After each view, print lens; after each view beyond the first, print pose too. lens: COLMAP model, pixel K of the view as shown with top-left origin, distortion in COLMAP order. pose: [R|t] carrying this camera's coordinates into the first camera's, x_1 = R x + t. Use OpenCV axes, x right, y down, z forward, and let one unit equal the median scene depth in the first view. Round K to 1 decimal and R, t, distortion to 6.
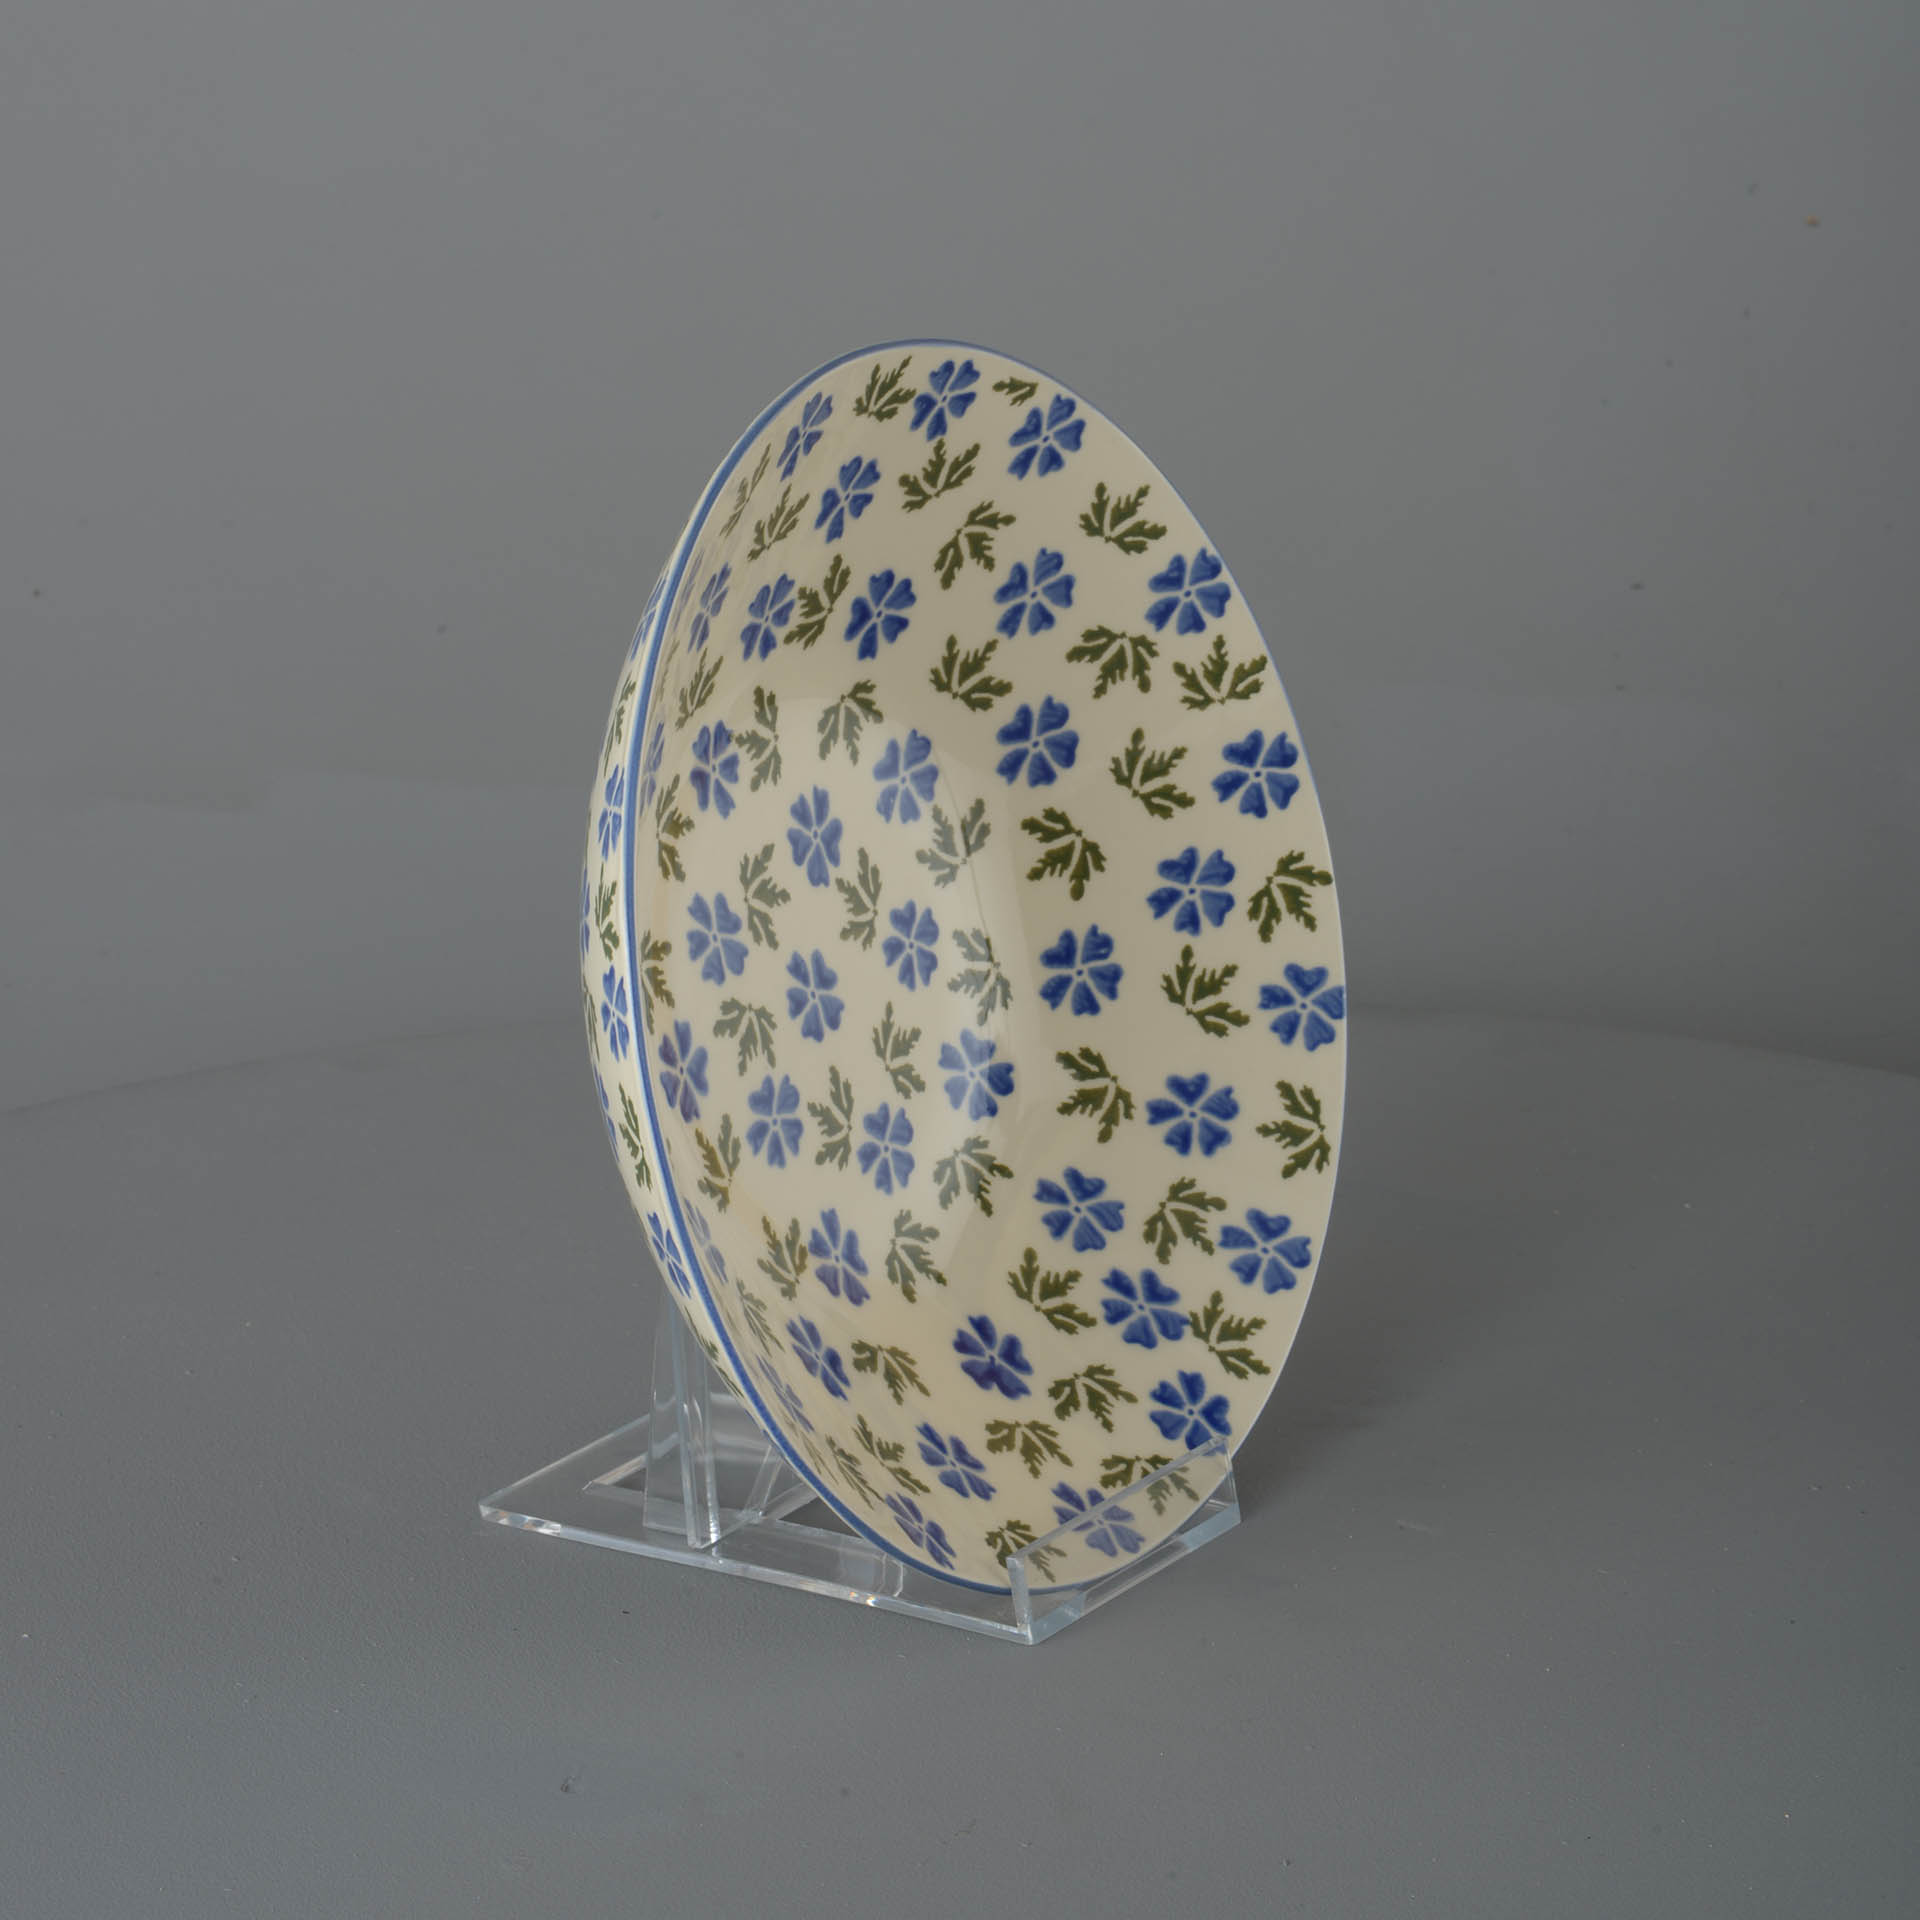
lens RADIAL K [[7689.7, 0, 960.0], [0, 7689.7, 960.0], [0, 0, 1]] dist [-0.051842, 0.938618]
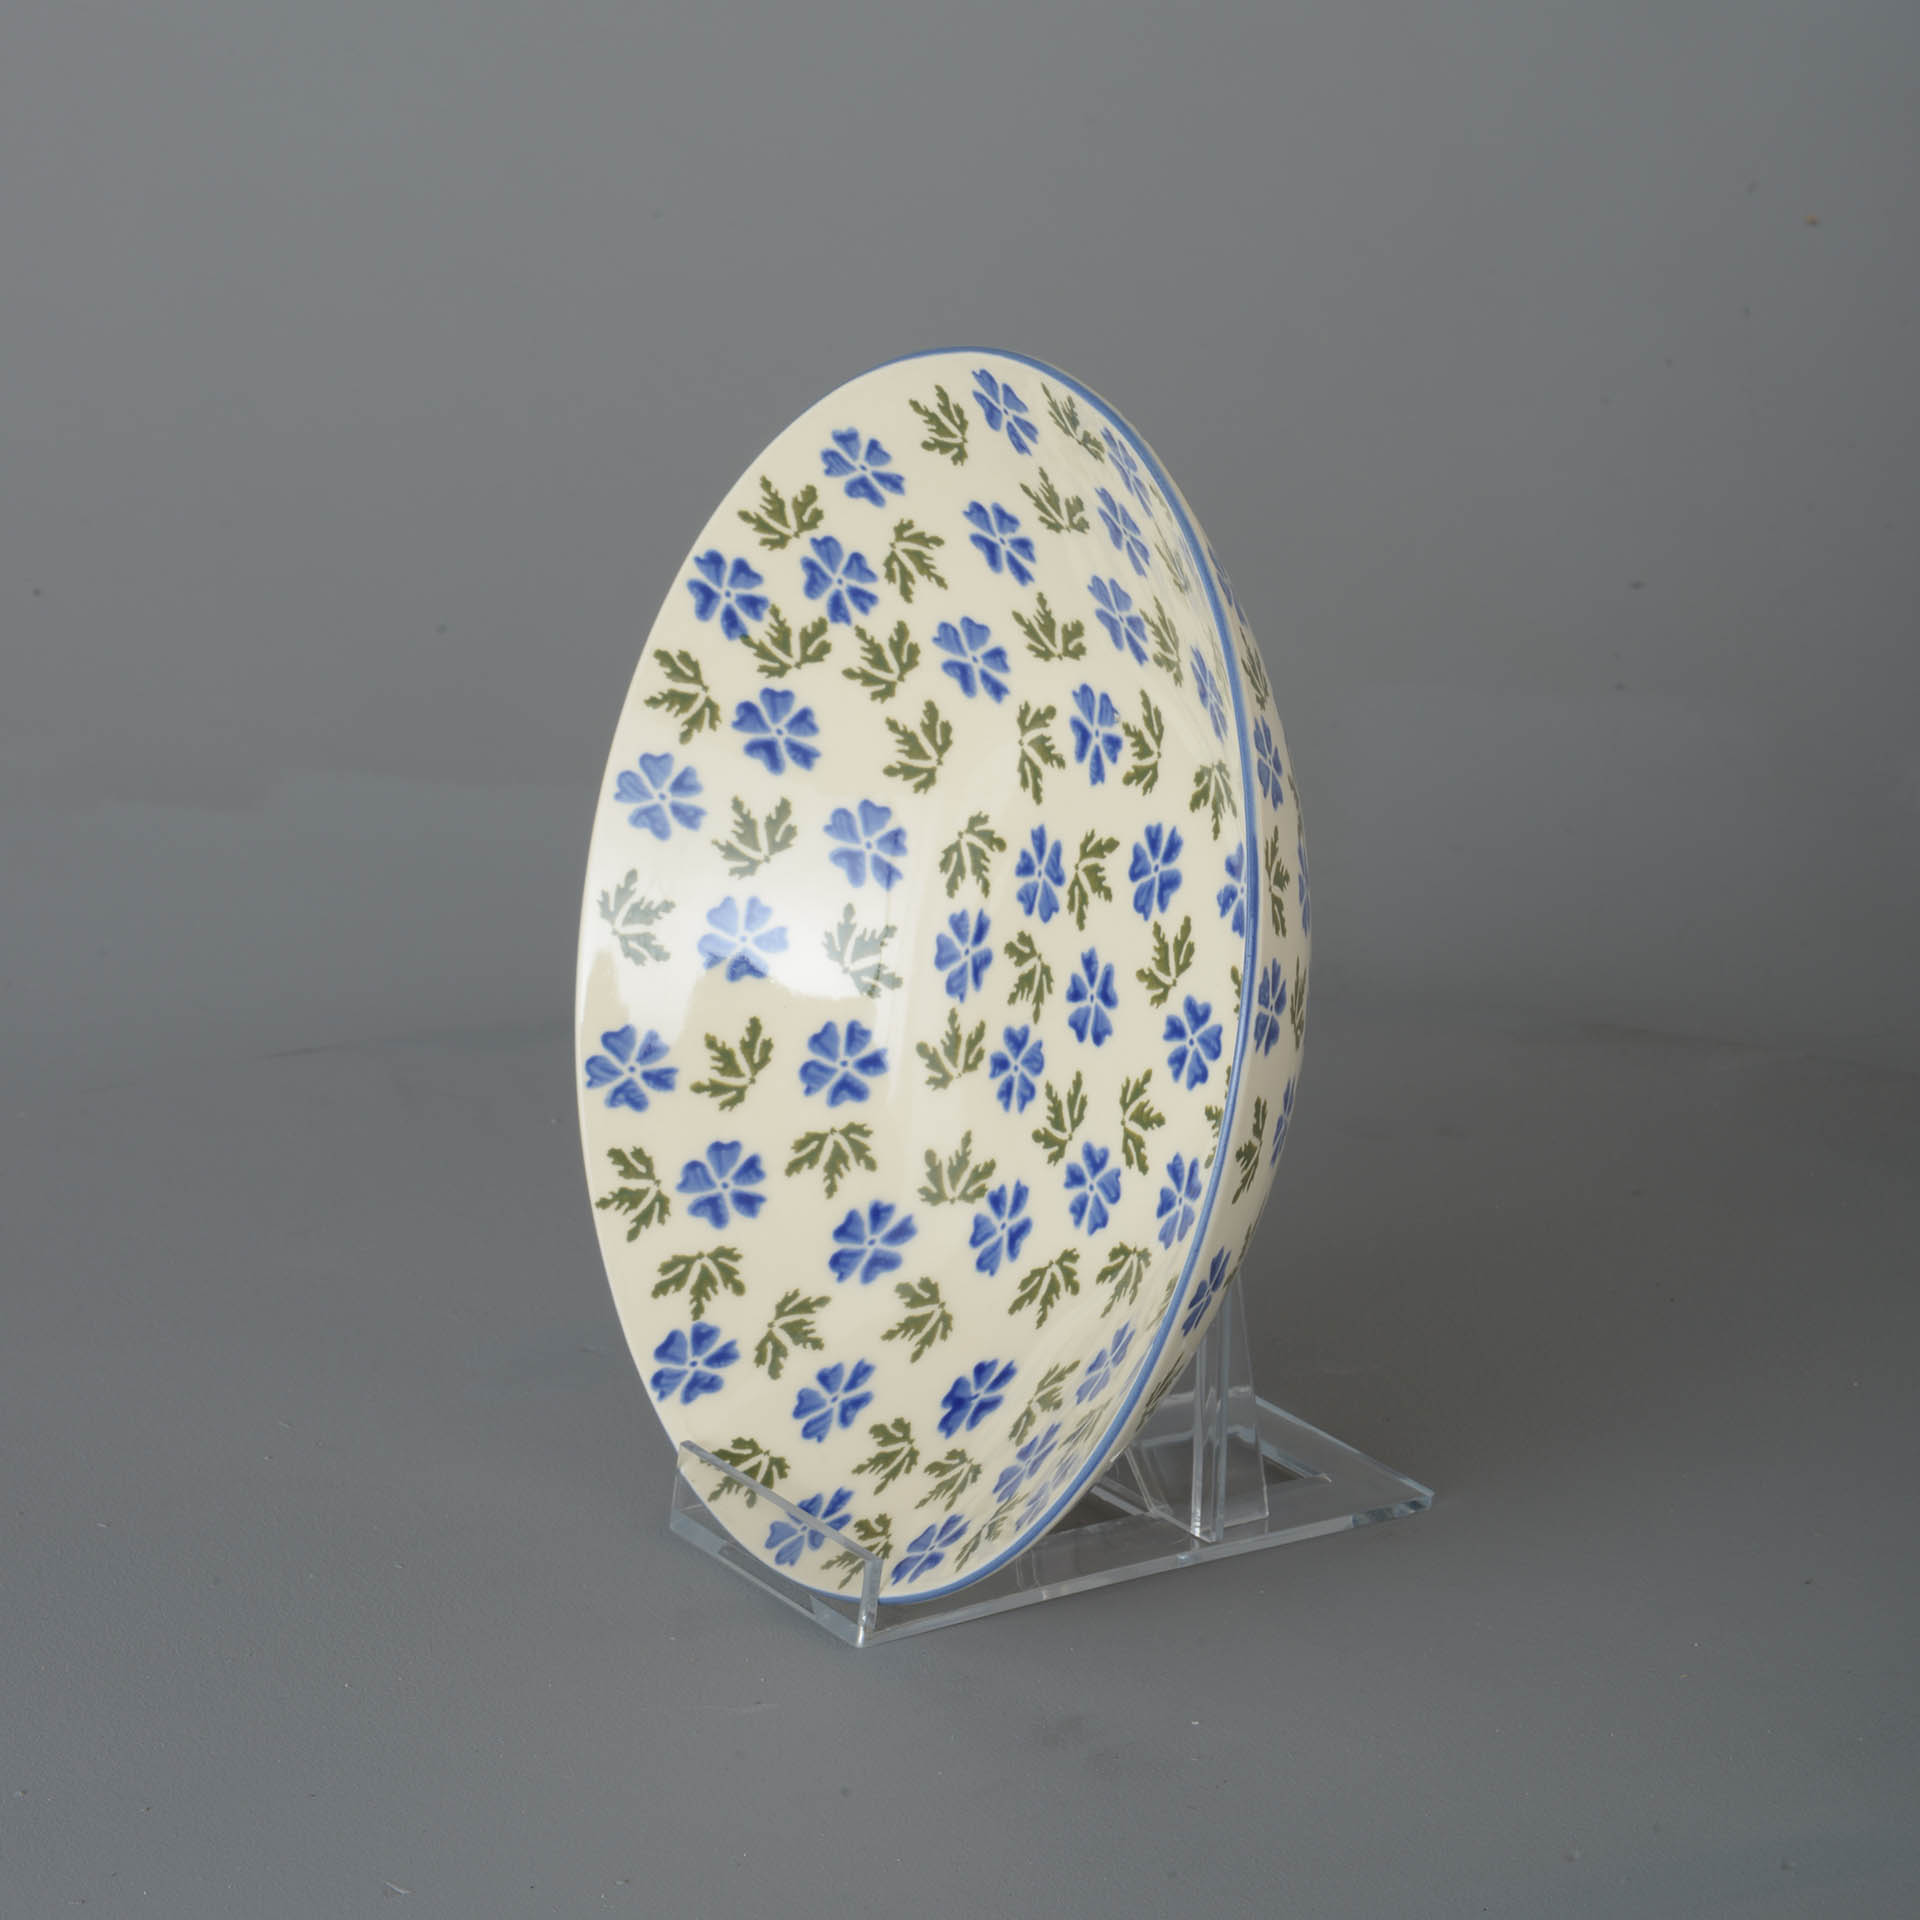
lens RADIAL K [[7689.7, 0, 960.0], [0, 7689.7, 960.0], [0, 0, 1]] dist [-0.051842, 0.938618]
pose [[-0.439758, 0.297470, -0.847422, 0.811497], [-0.237001, 0.871673, 0.428971, -0.413074], [0.866281, 0.389483, -0.312825, 1.265259]]
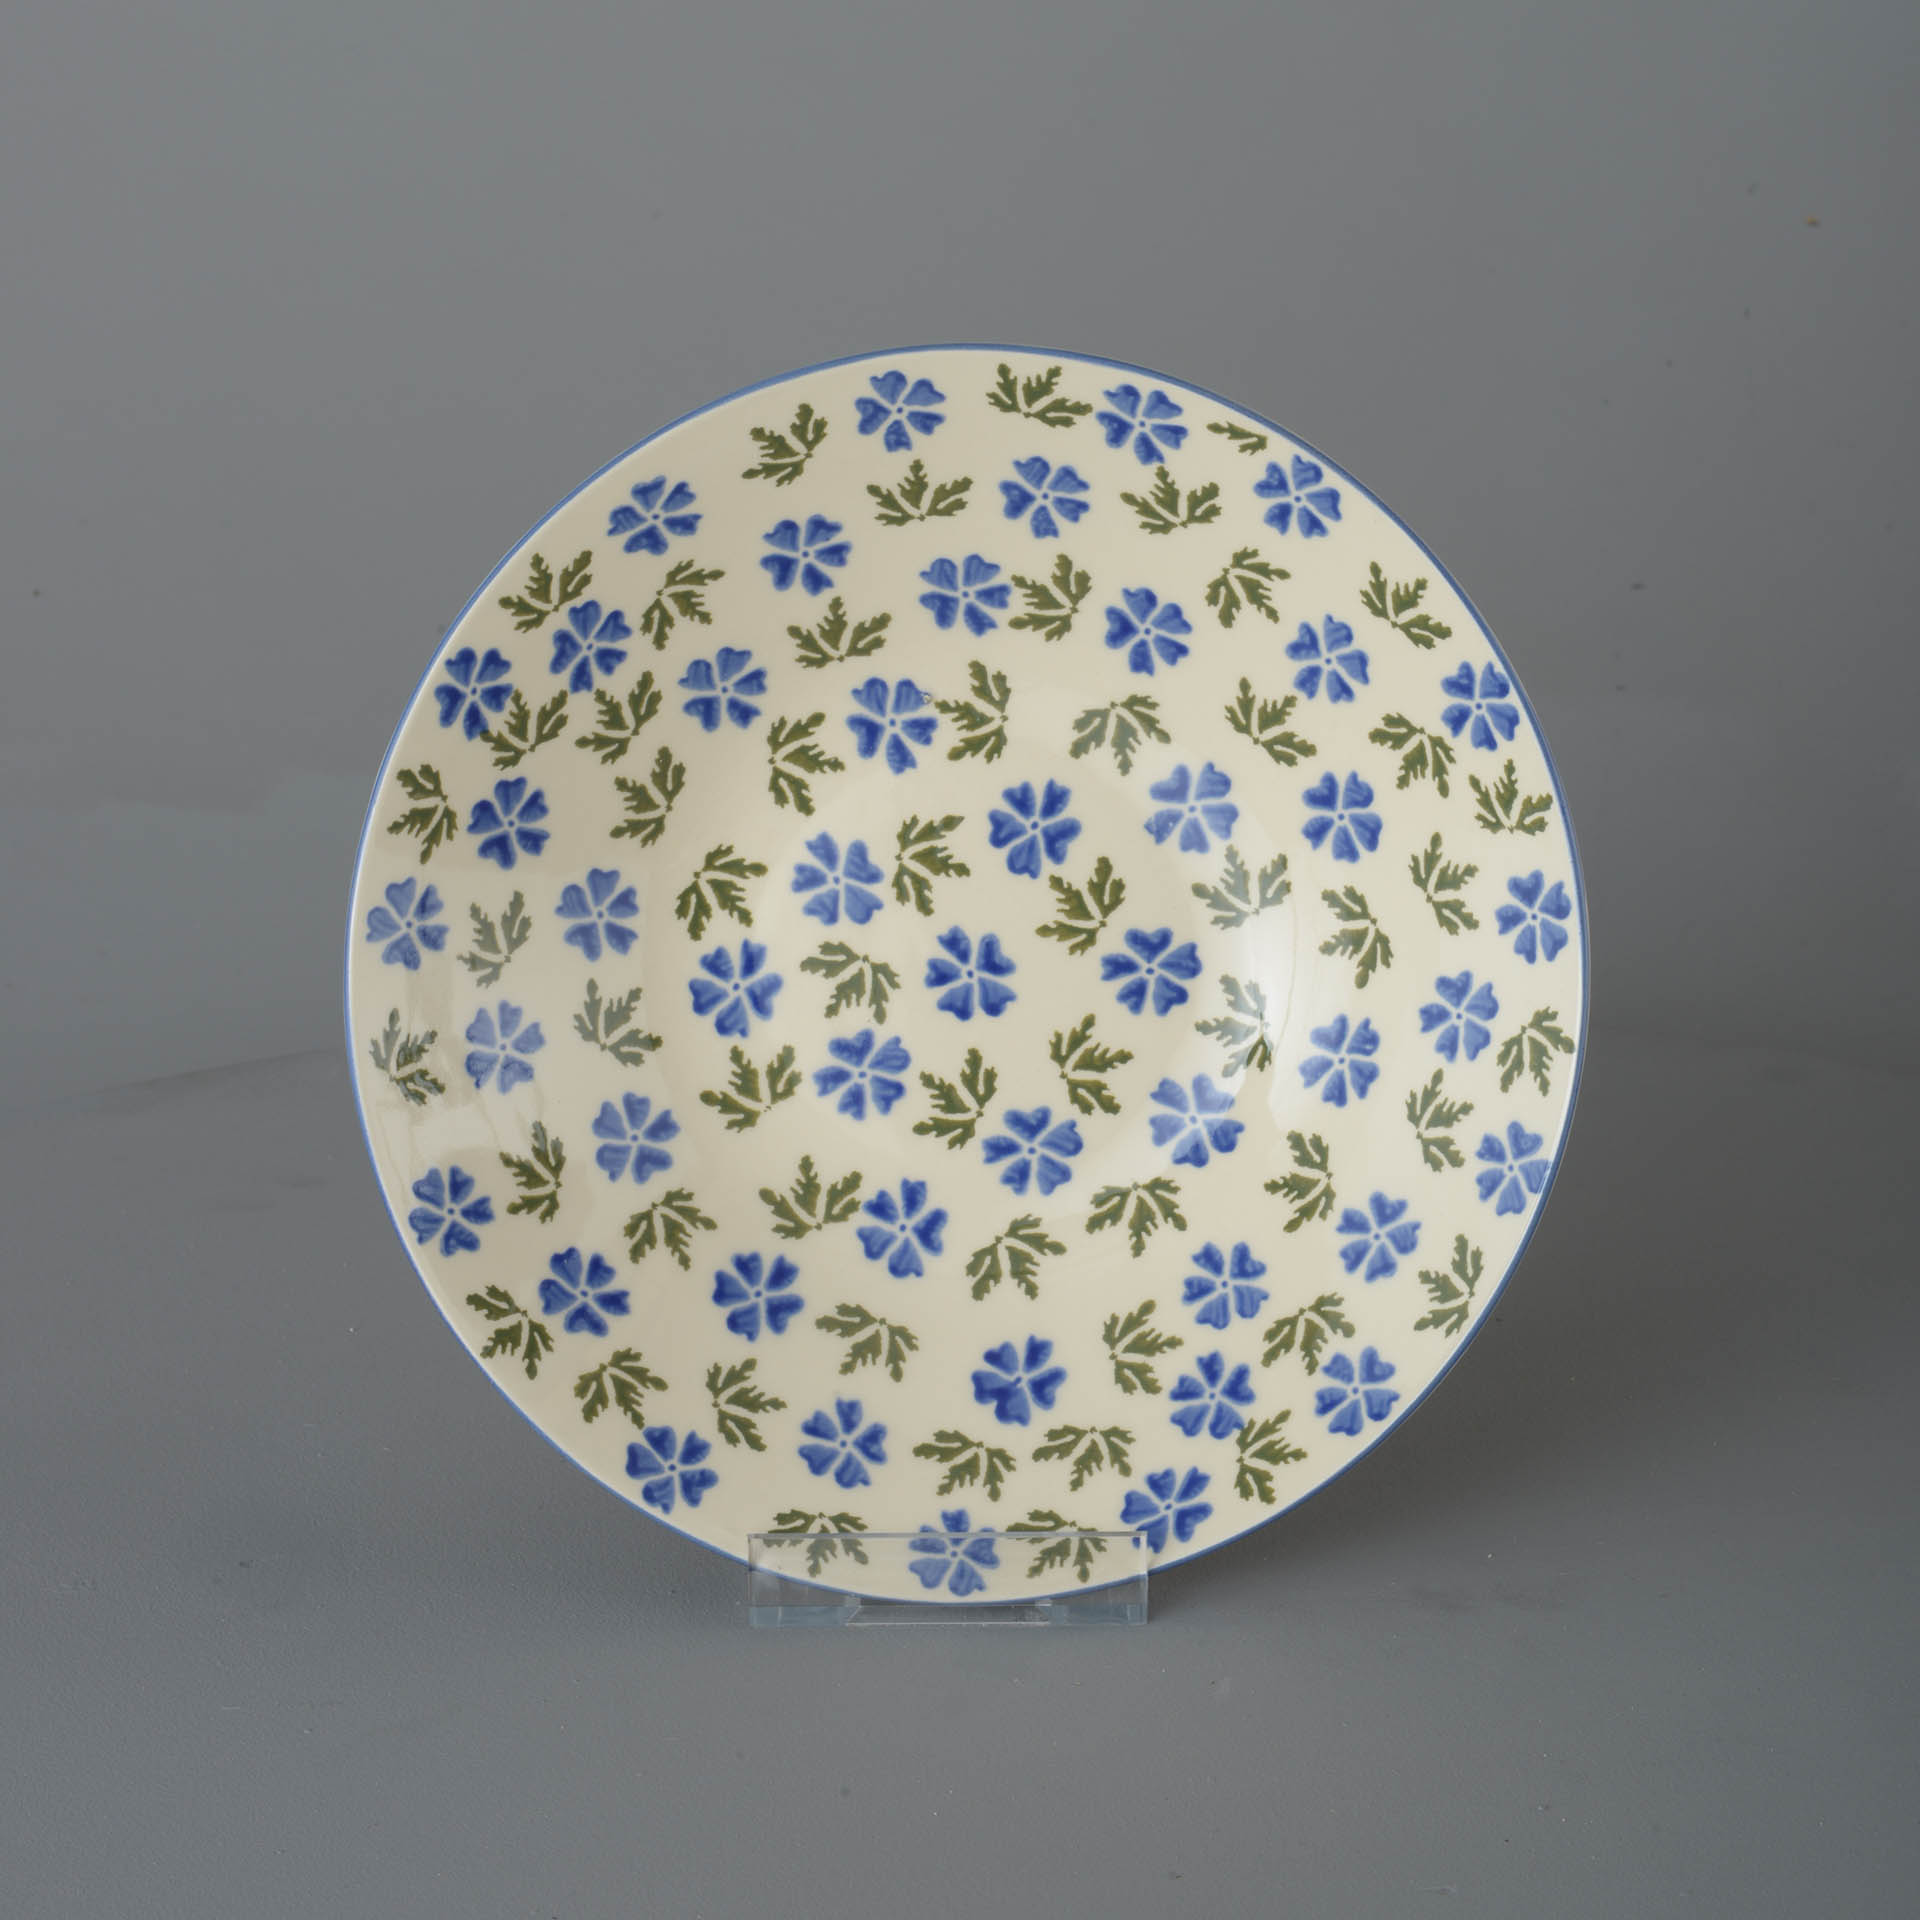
lens RADIAL K [[7689.7, 0, 960.0], [0, 7689.7, 960.0], [0, 0, 1]] dist [-0.051842, 0.938618]
pose [[0.520759, 0.268030, -0.810537, 0.777582], [-0.252964, 0.955244, 0.153356, -0.147847], [0.815365, 0.125175, 0.565254, 0.419967]]
